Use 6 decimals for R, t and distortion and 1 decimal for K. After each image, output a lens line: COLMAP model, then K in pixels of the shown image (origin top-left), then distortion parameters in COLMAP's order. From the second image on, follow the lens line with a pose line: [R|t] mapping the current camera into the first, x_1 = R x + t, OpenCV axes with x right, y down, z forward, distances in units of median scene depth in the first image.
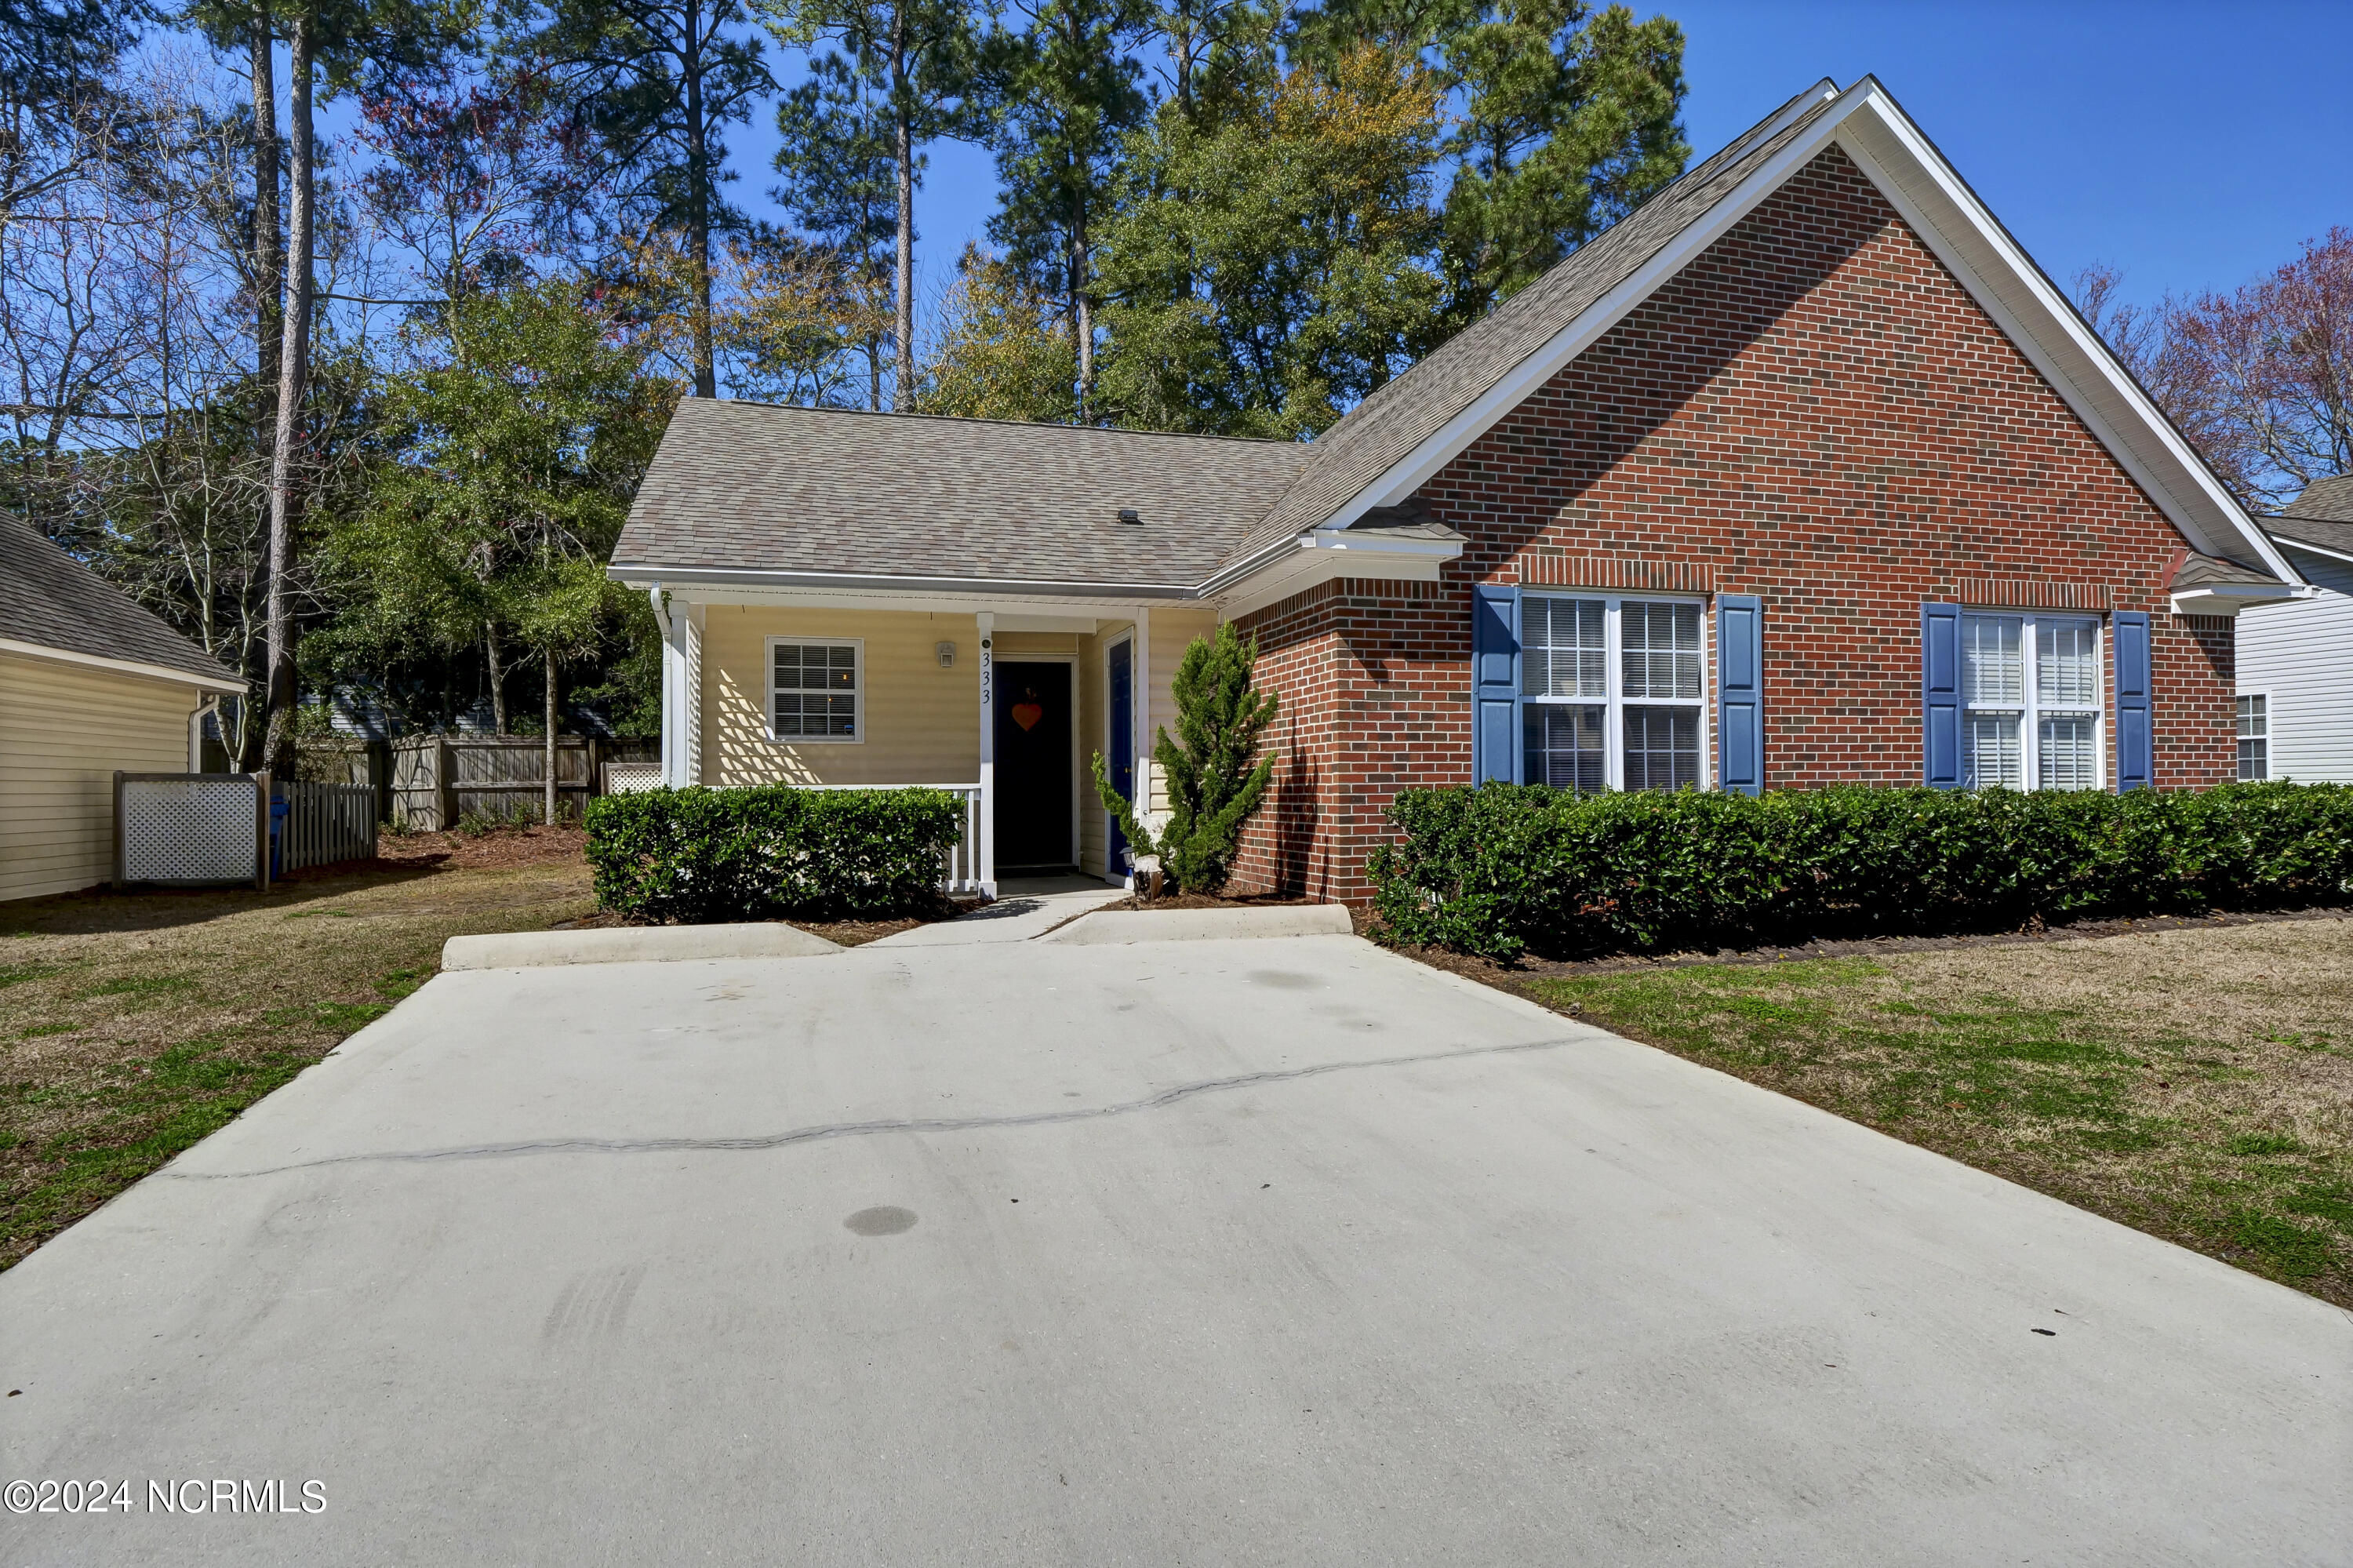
lens RADIAL K [[1267.2, 0, 1184.3], [0, 1267.2, 786.5], [0, 0, 1]] dist [-0.009965, 0.002869]
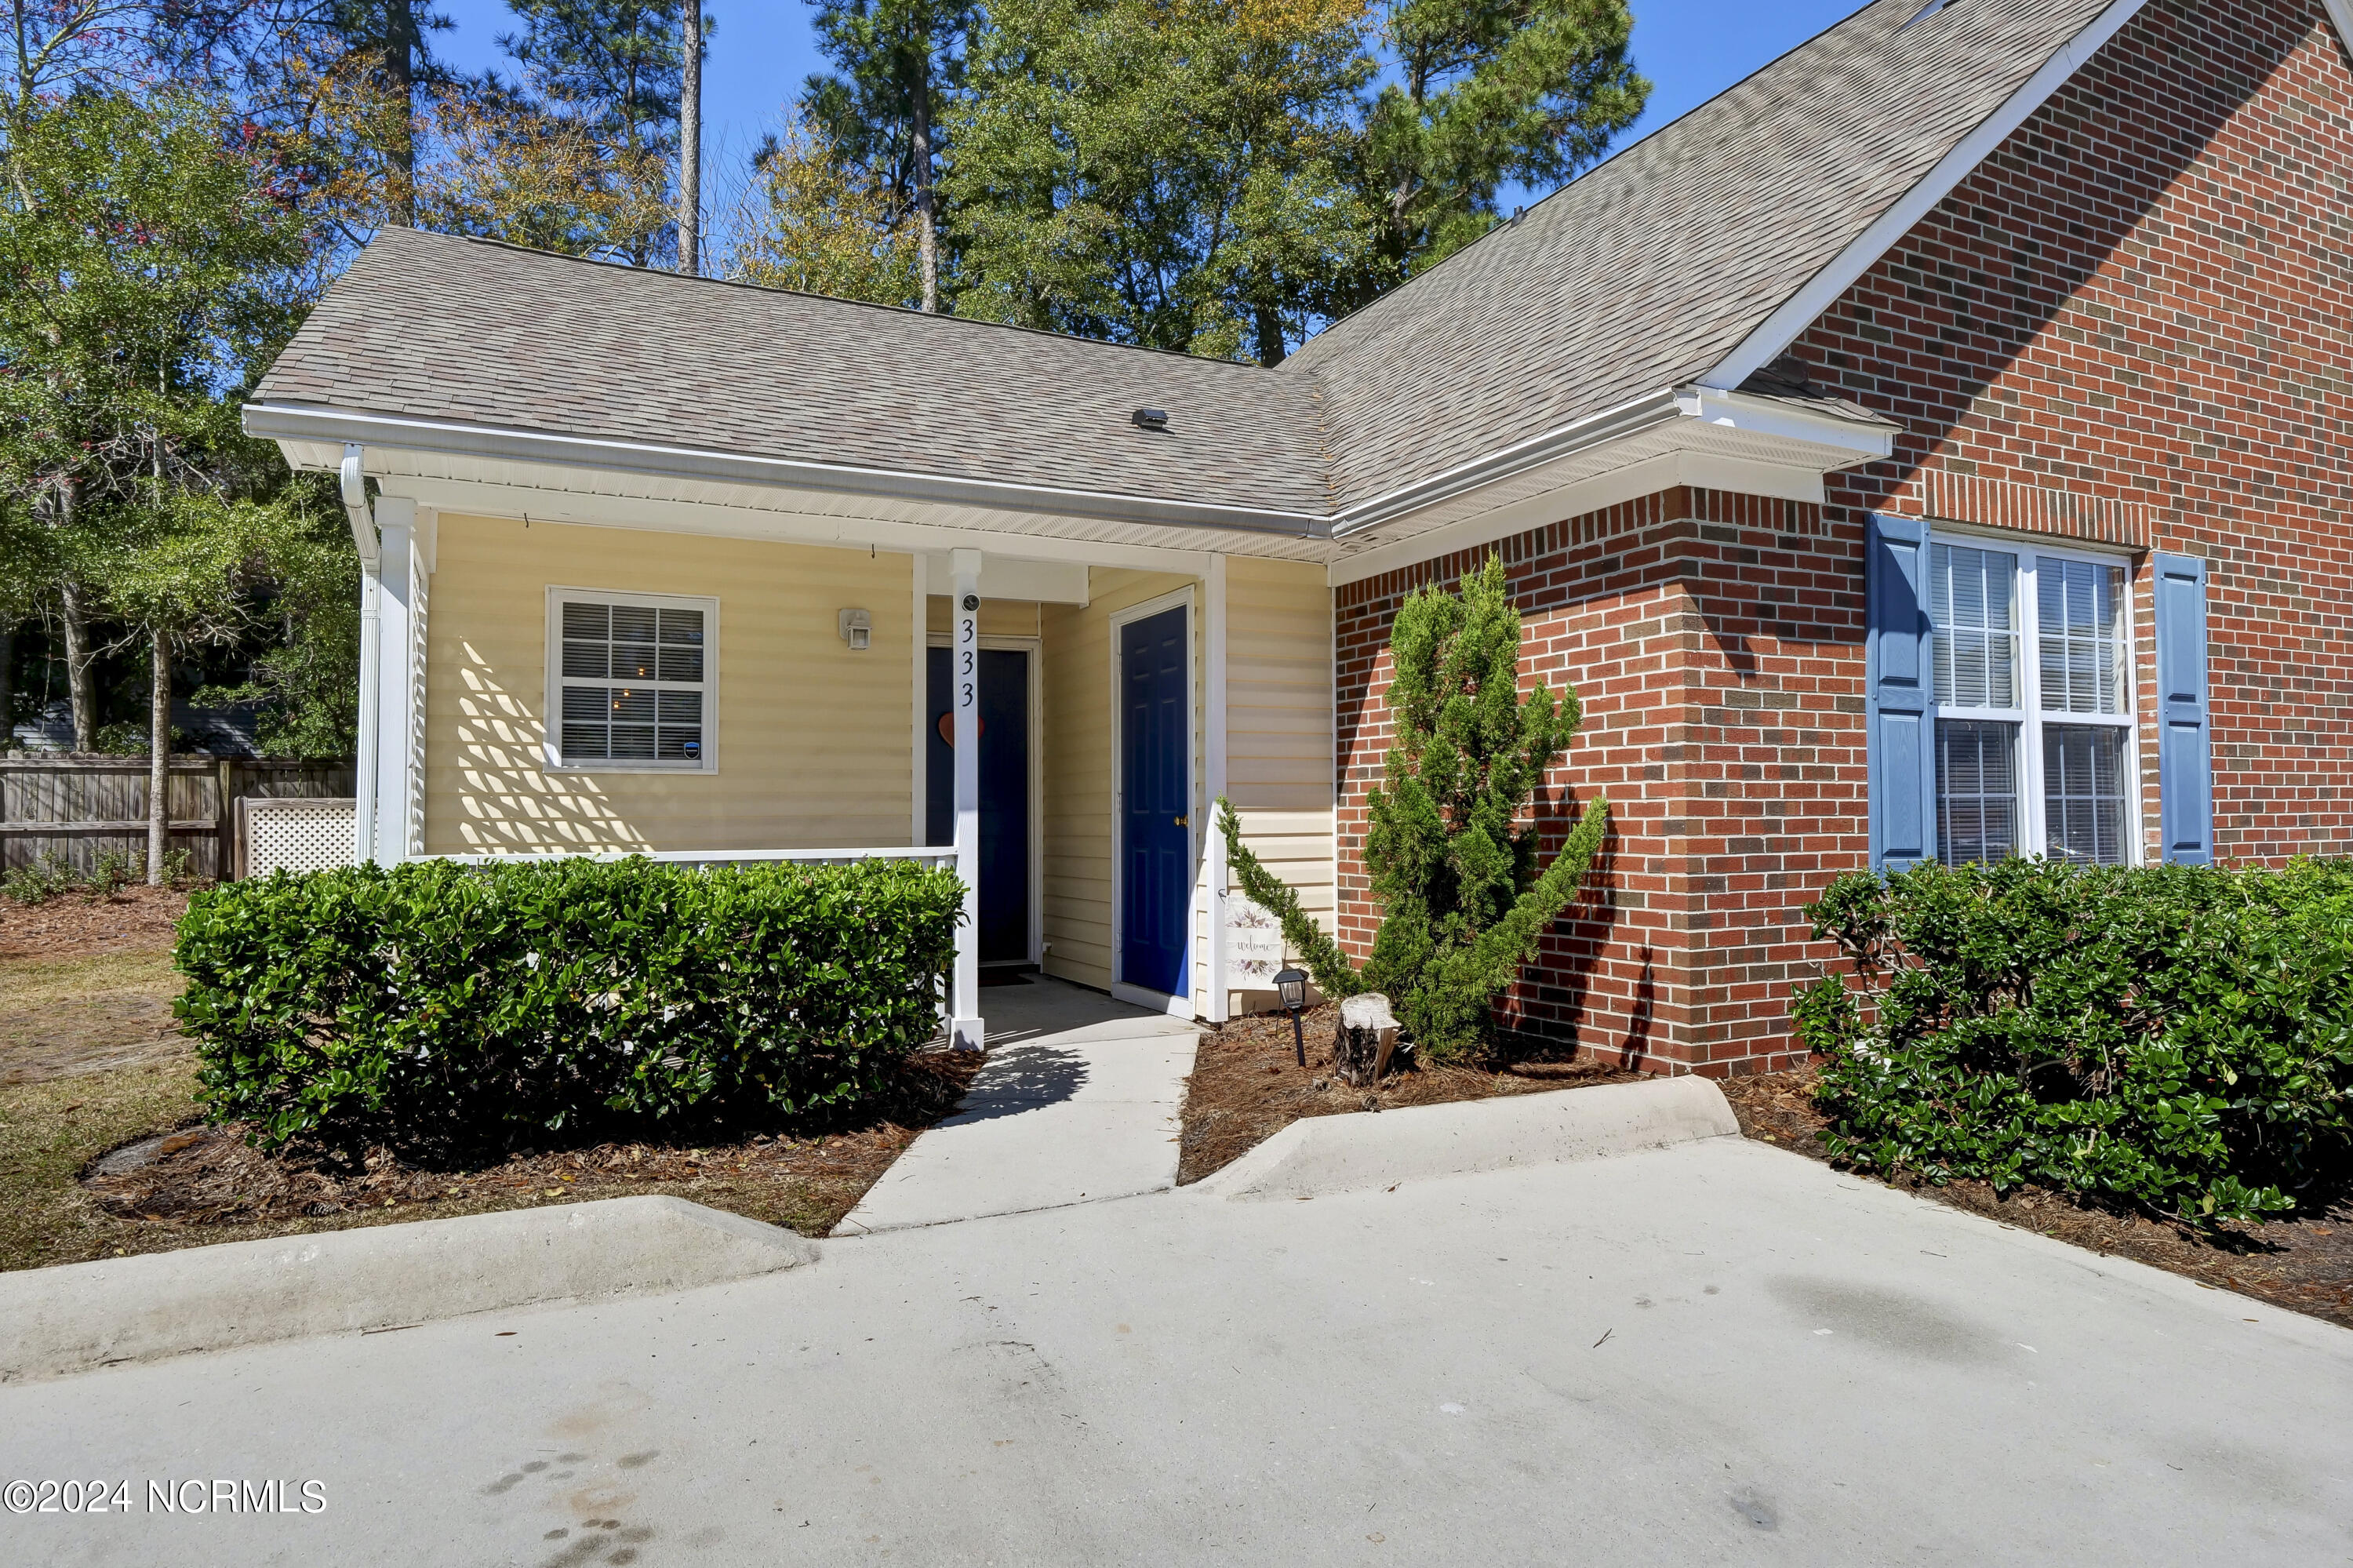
lens RADIAL K [[1367.1, 0, 1173.5], [0, 1367.1, 778.8], [0, 0, 1]] dist [-0.005774, 0.004227]
pose [[0.986272, 0.007265, 0.164971, -0.160728], [-0.002508, 0.999576, -0.029021, -0.014682], [-0.165112, 0.028208, 0.985871, 0.362727]]
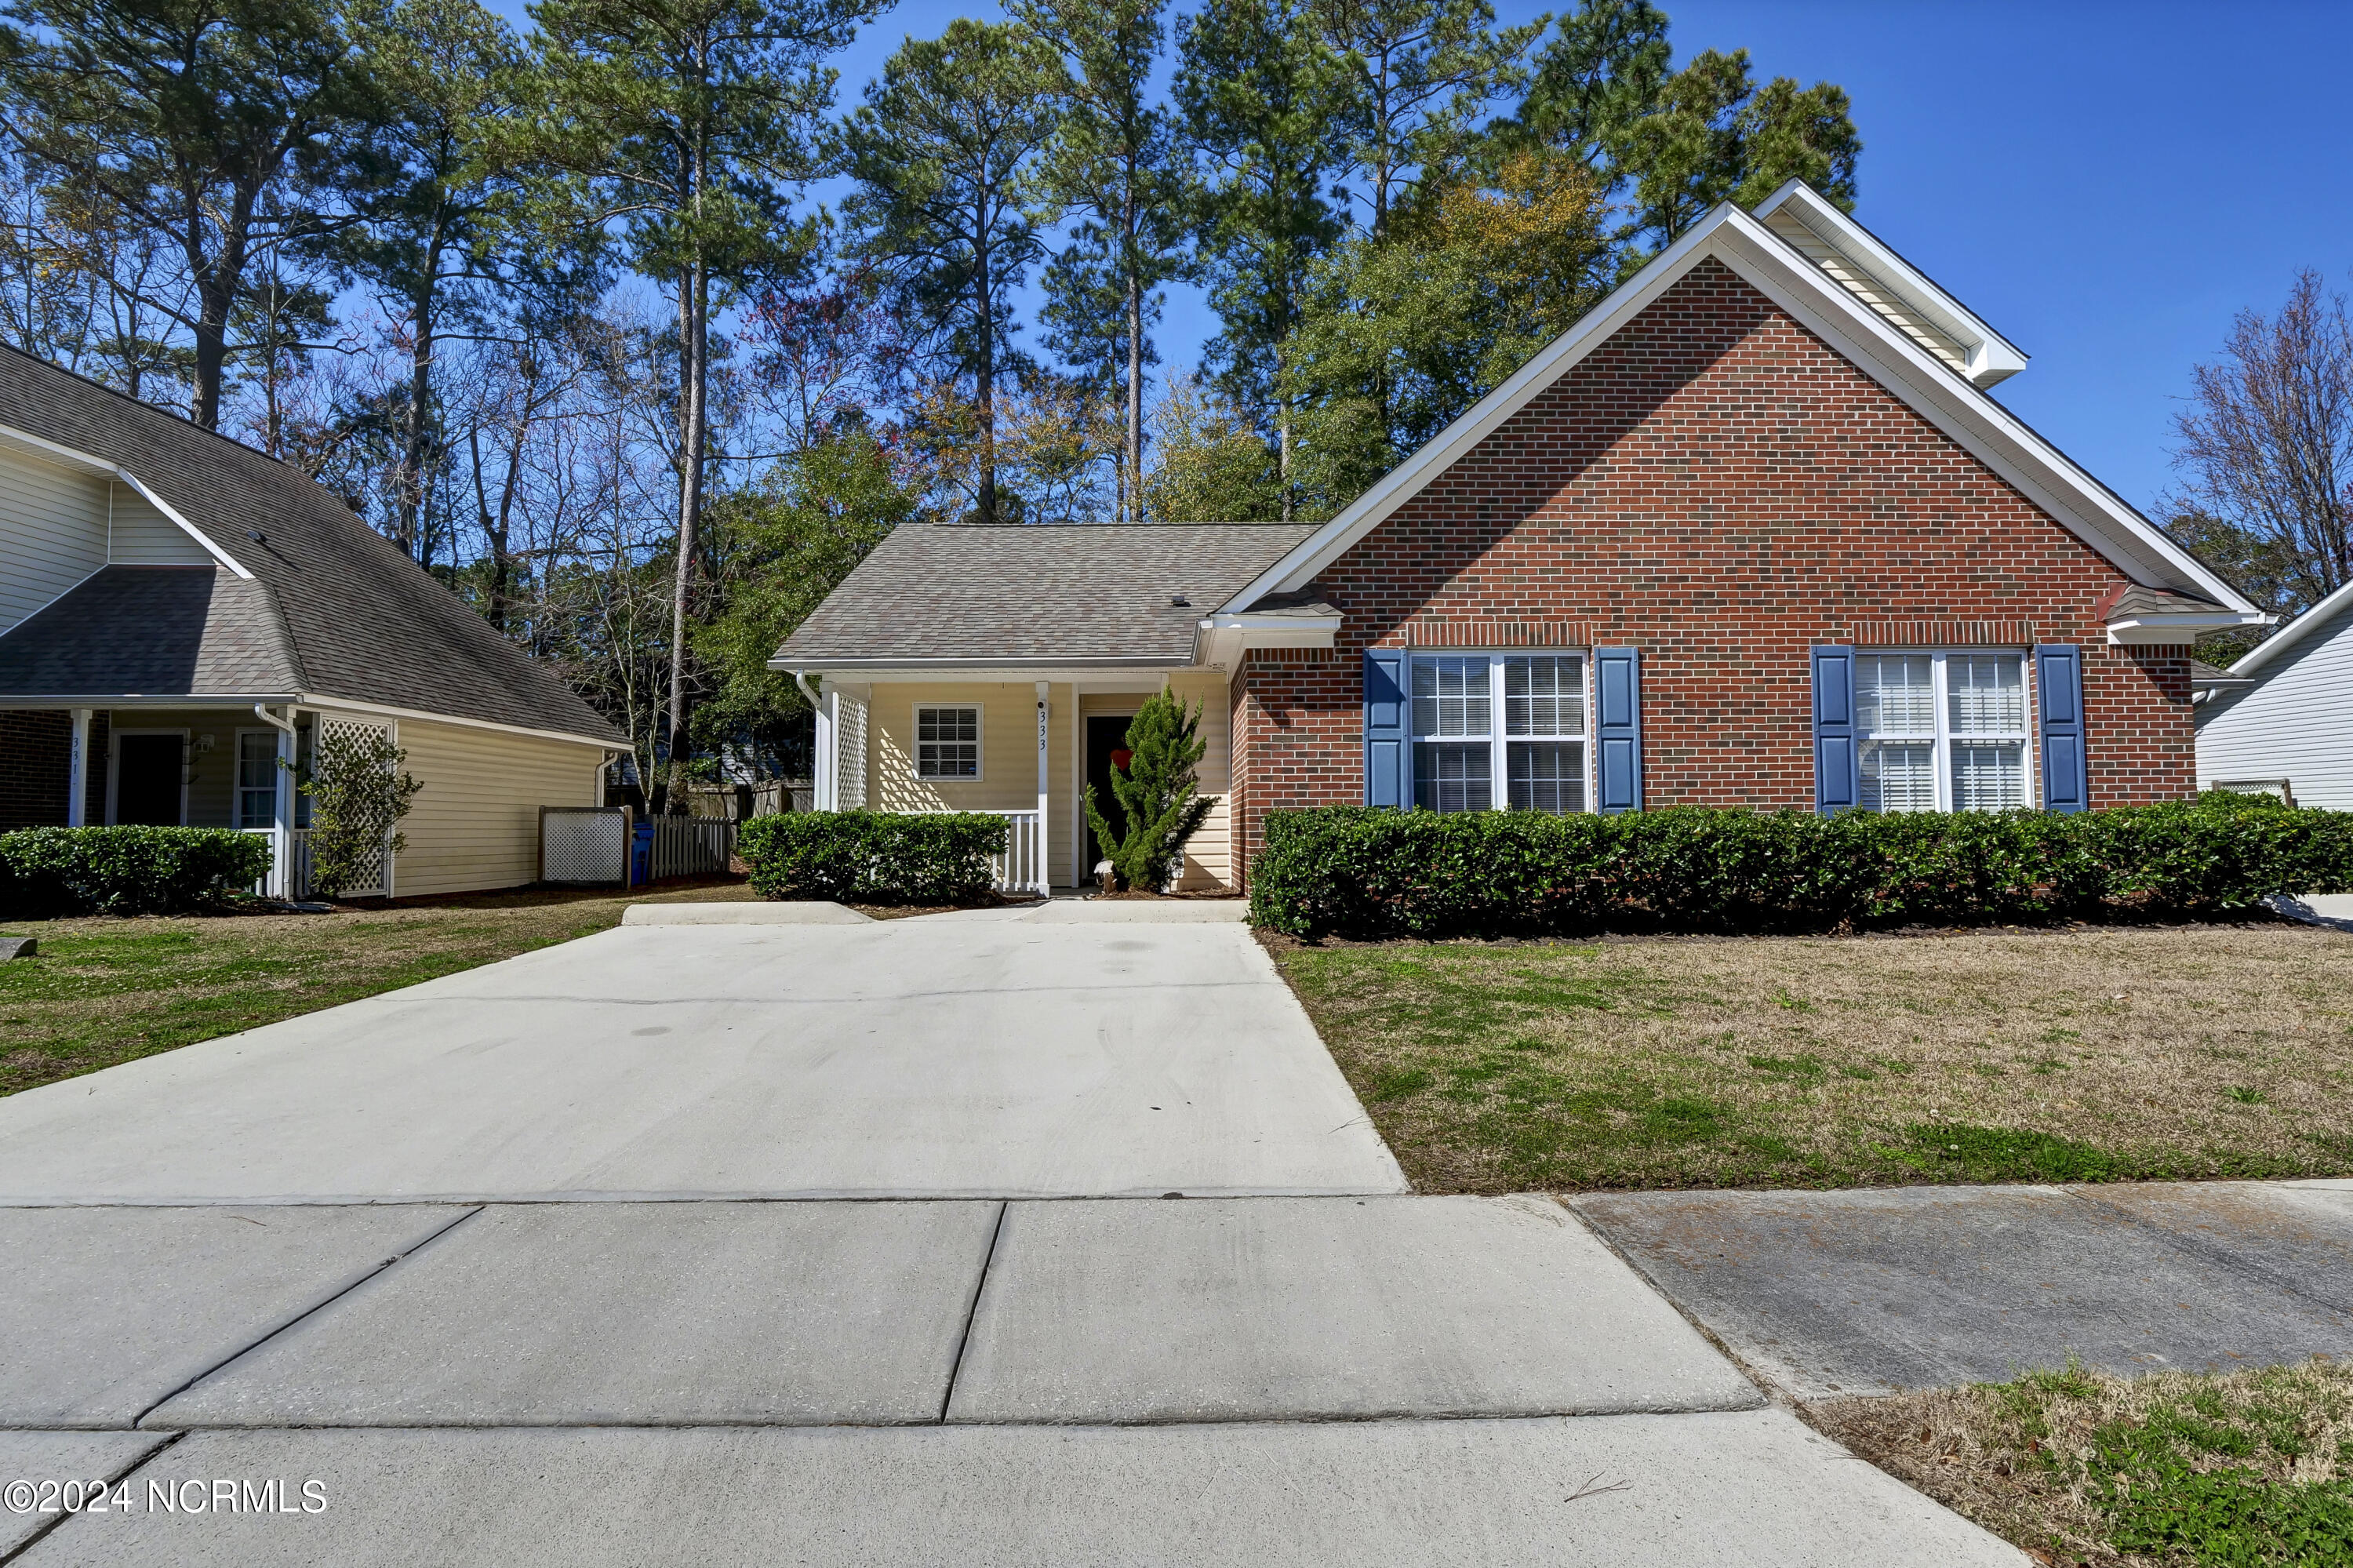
lens RADIAL K [[1186.7, 0, 1188.1], [0, 1186.7, 781.3], [0, 0, 1]] dist [-0.009475, -0.004646]
pose [[0.962291, -0.009873, -0.271844, 0.317811], [-0.000592, 0.999263, -0.038388, 0.014841], [0.272022, 0.037102, 0.961575, -0.149185]]
